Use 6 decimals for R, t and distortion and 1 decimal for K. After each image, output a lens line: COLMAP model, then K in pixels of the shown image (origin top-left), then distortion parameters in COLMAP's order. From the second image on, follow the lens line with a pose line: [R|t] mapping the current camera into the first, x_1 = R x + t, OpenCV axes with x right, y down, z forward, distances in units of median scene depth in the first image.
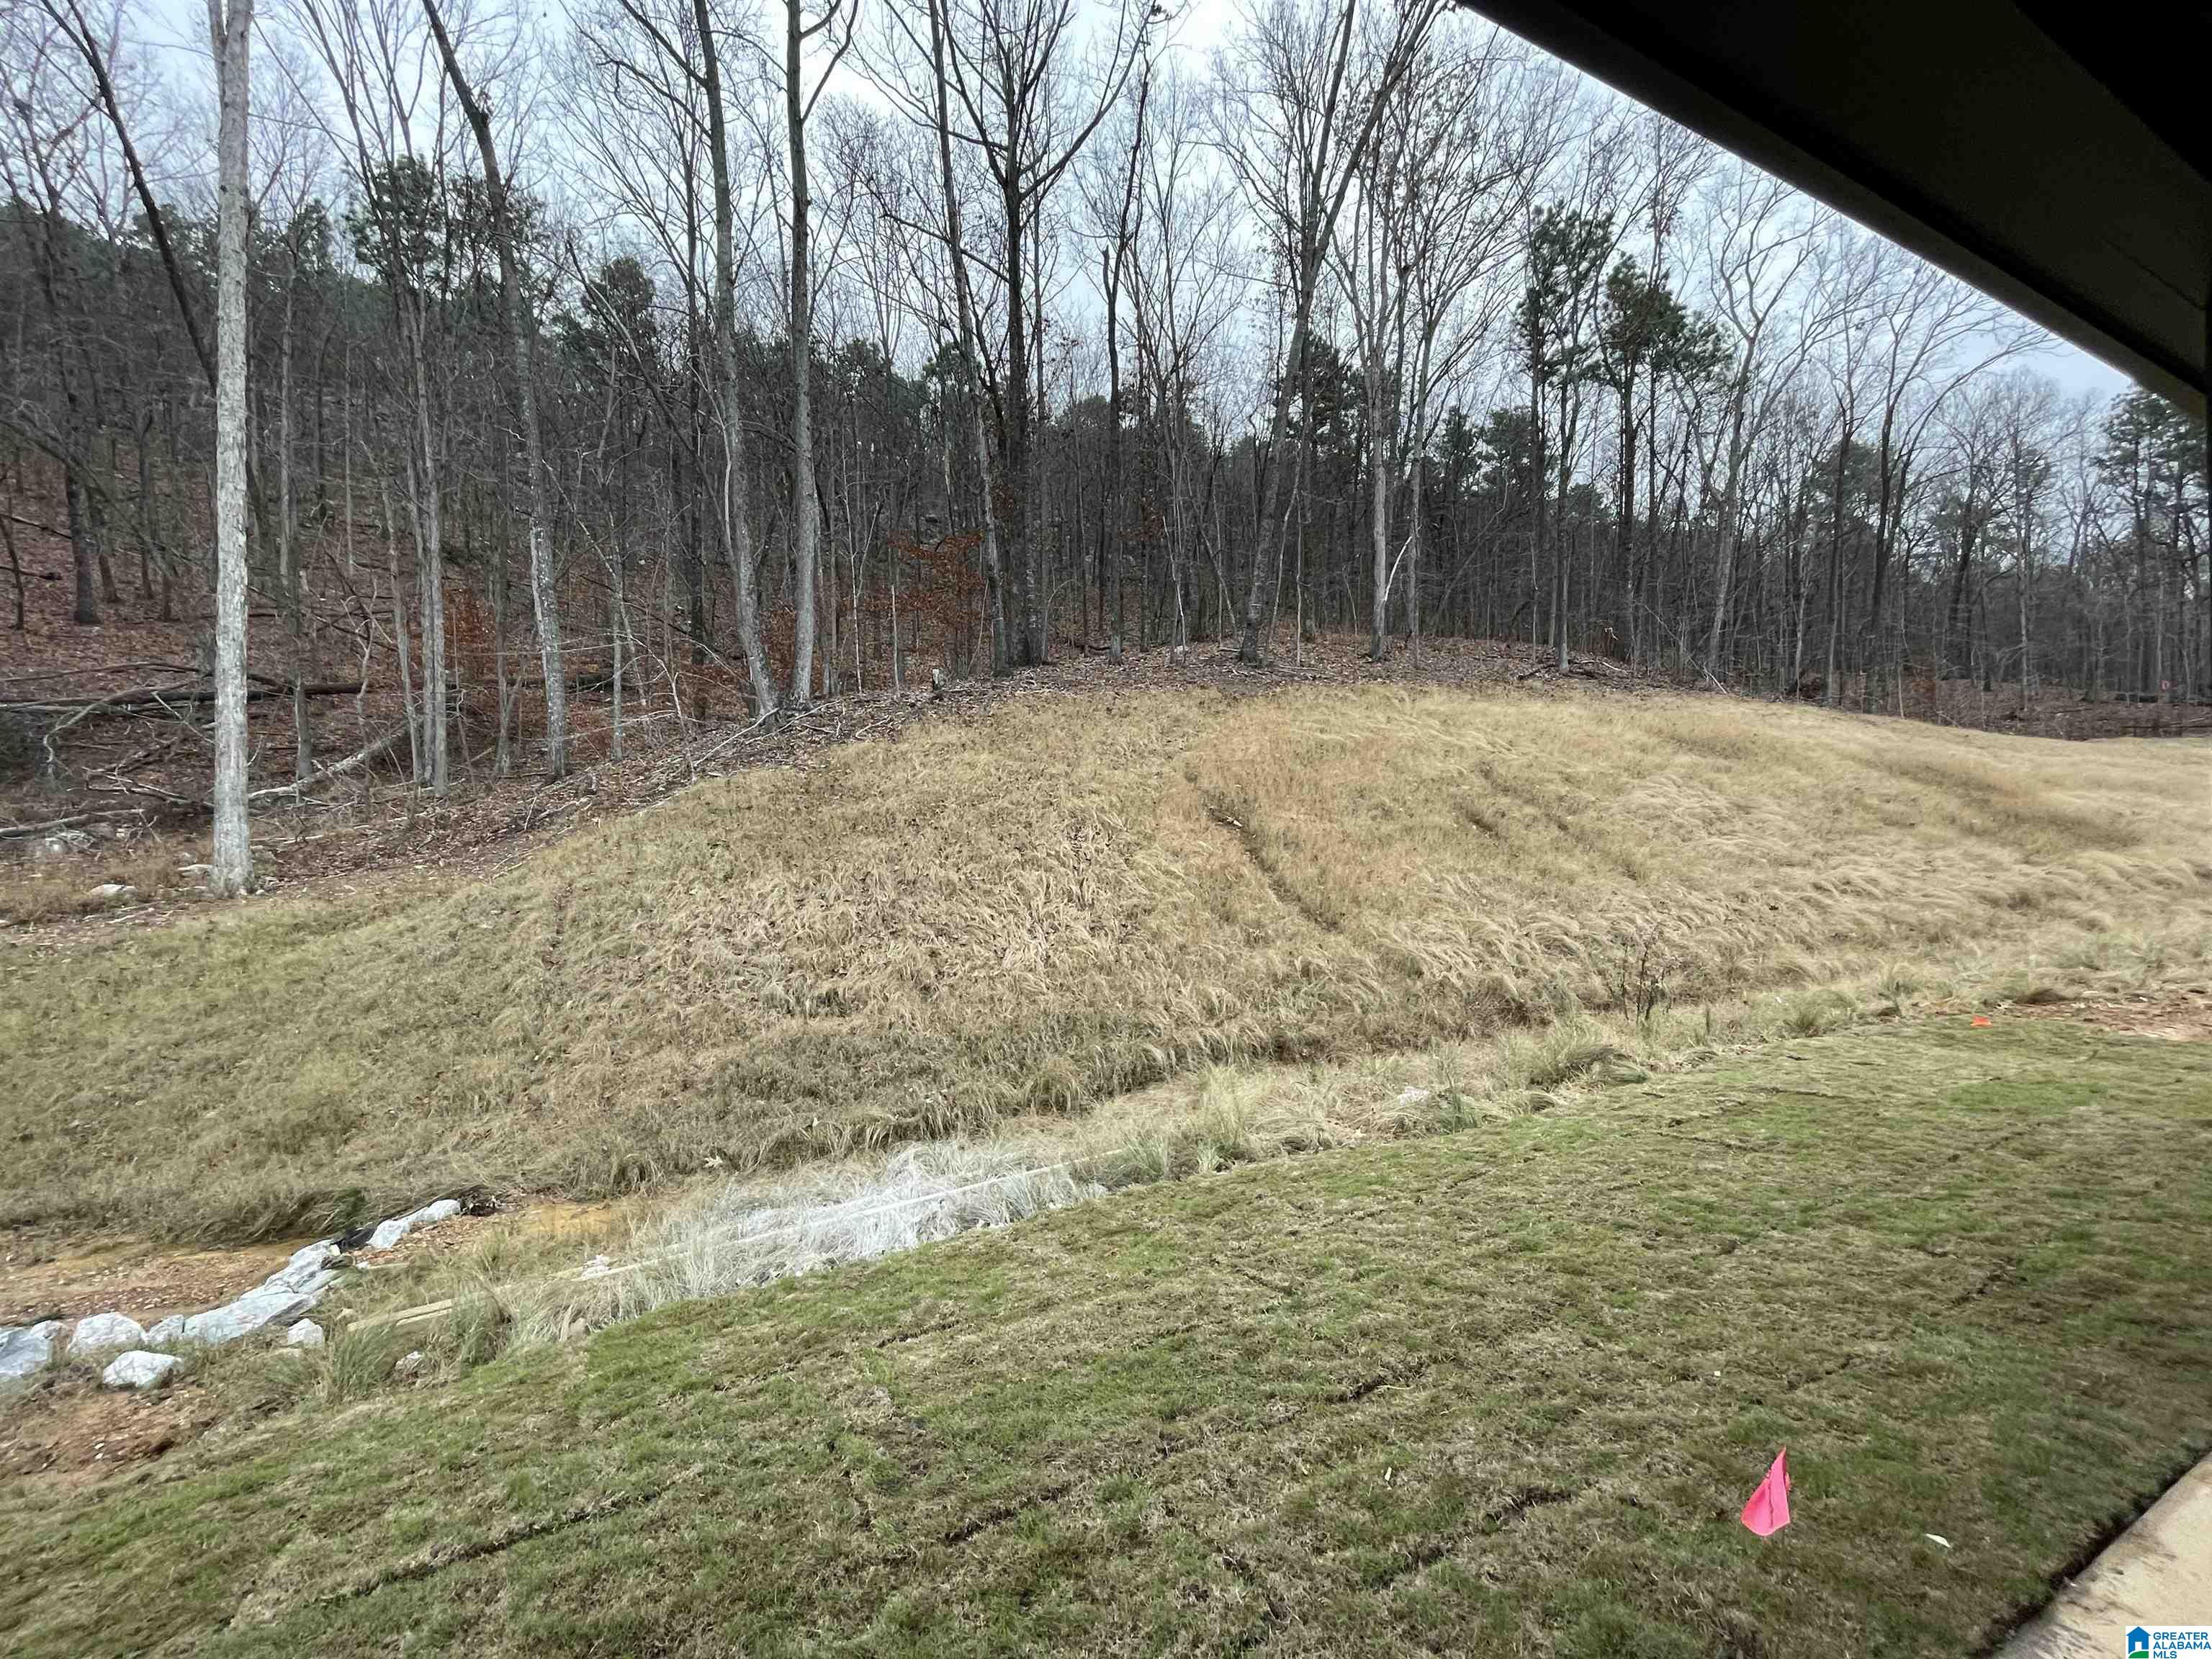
lens RADIAL K [[902.1, 0, 1103.8], [0, 902.1, 832.3], [0, 0, 1]] dist [-0.001474, -0.000021]
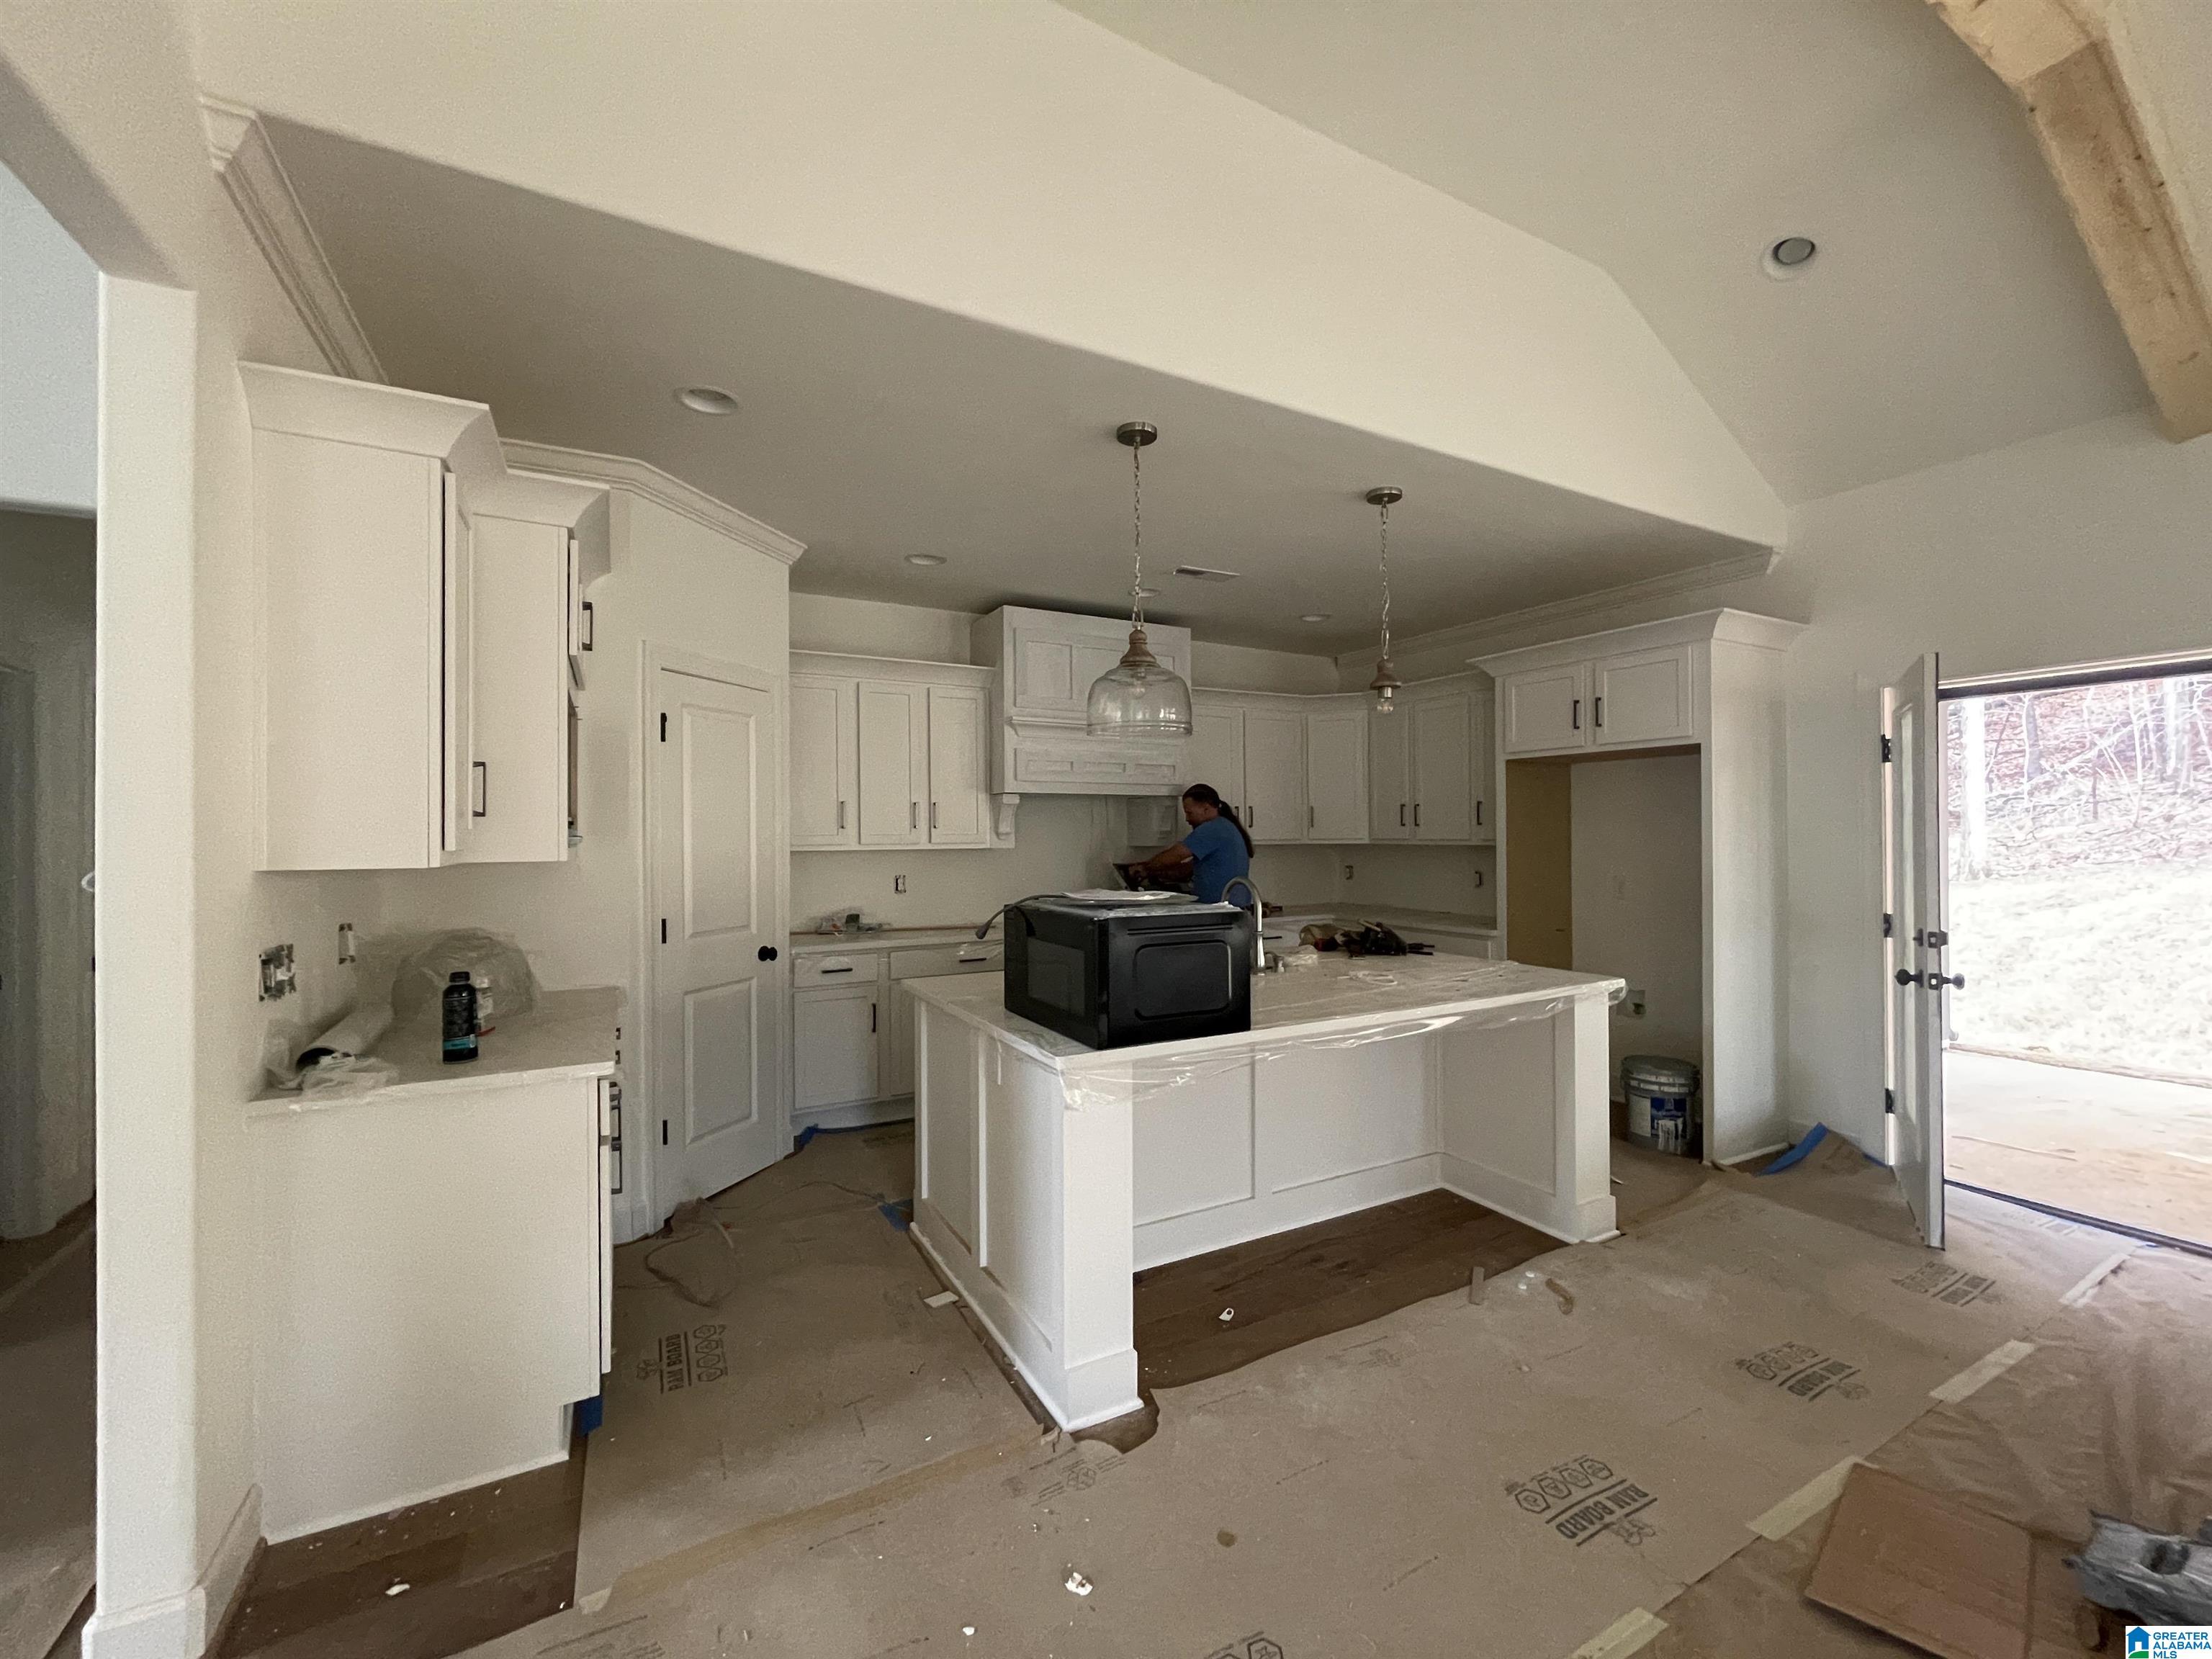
lens RADIAL K [[902.1, 0, 1090.7], [0, 902.1, 835.0], [0, 0, 1]] dist [-0.001474, -0.000021]
pose [[0.035118, 0.012406, -0.999306, 0.345188], [0.002774, 0.999918, 0.012512, -0.016063], [0.999379, -0.003211, 0.035081, -0.376755]]
